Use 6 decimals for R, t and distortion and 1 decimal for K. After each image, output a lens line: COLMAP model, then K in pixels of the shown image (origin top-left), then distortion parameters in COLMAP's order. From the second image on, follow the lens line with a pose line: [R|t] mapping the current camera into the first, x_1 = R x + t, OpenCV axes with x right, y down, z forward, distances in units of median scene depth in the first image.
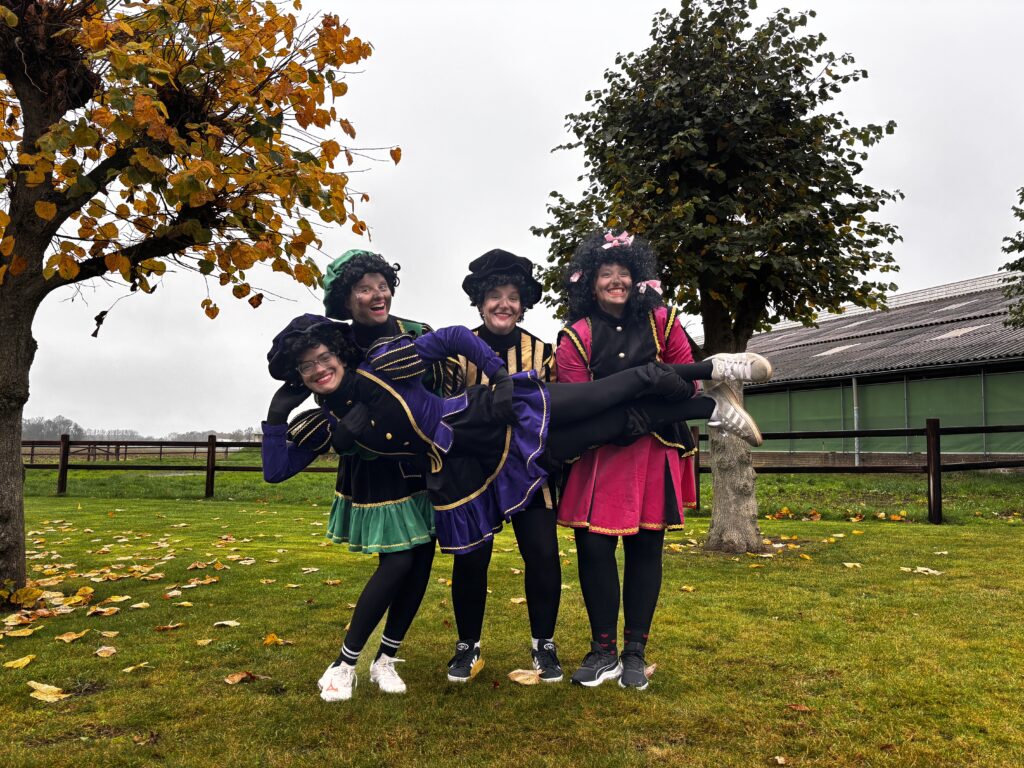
lens RADIAL K [[789.9, 0, 511.8], [0, 789.9, 388.6], [0, 0, 1]] dist [0.016519, 0.001228]
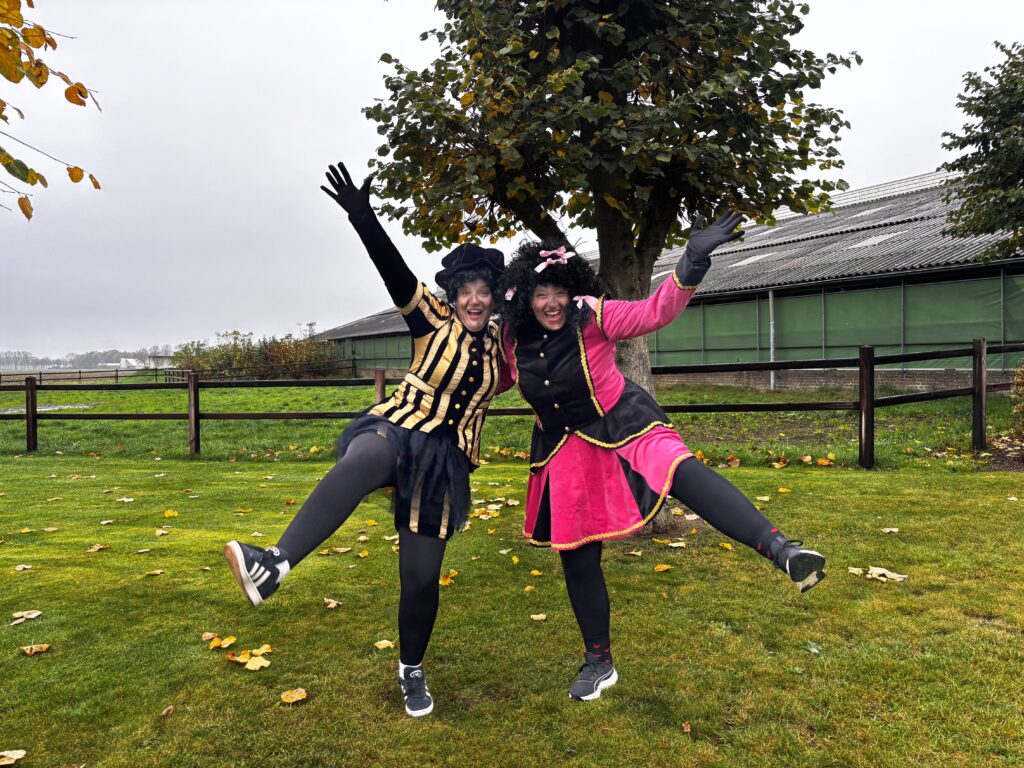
lens RADIAL K [[789.9, 0, 513.8], [0, 789.9, 381.7], [0, 0, 1]] dist [0.016519, 0.001228]
pose [[0.994420, -0.030113, 0.101105, 0.080802], [0.019444, 0.994293, 0.104898, -0.028768], [-0.103687, -0.102347, 0.989330, 0.242182]]
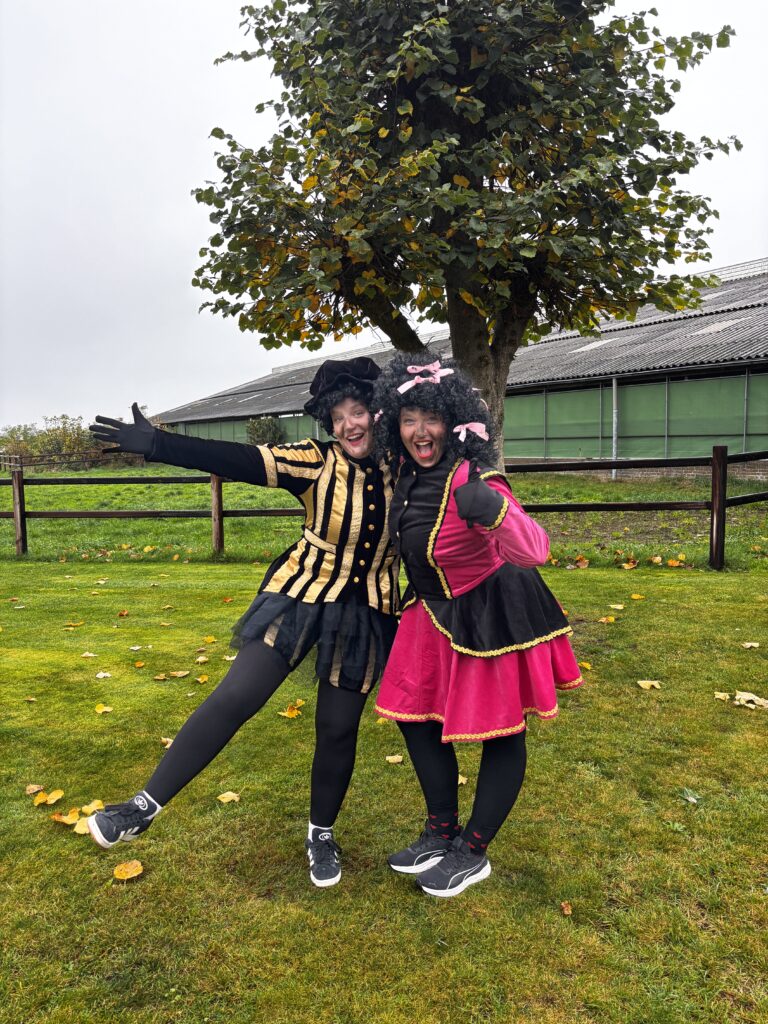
lens RADIAL K [[789.9, 0, 387.4], [0, 789.9, 521.3], [0, 0, 1]] dist [0.016519, 0.001228]
pose [[0.988656, -0.042898, 0.143940, 0.077218], [0.016843, 0.983965, 0.177564, -0.048893], [-0.149249, -0.173125, 0.973526, 0.292017]]
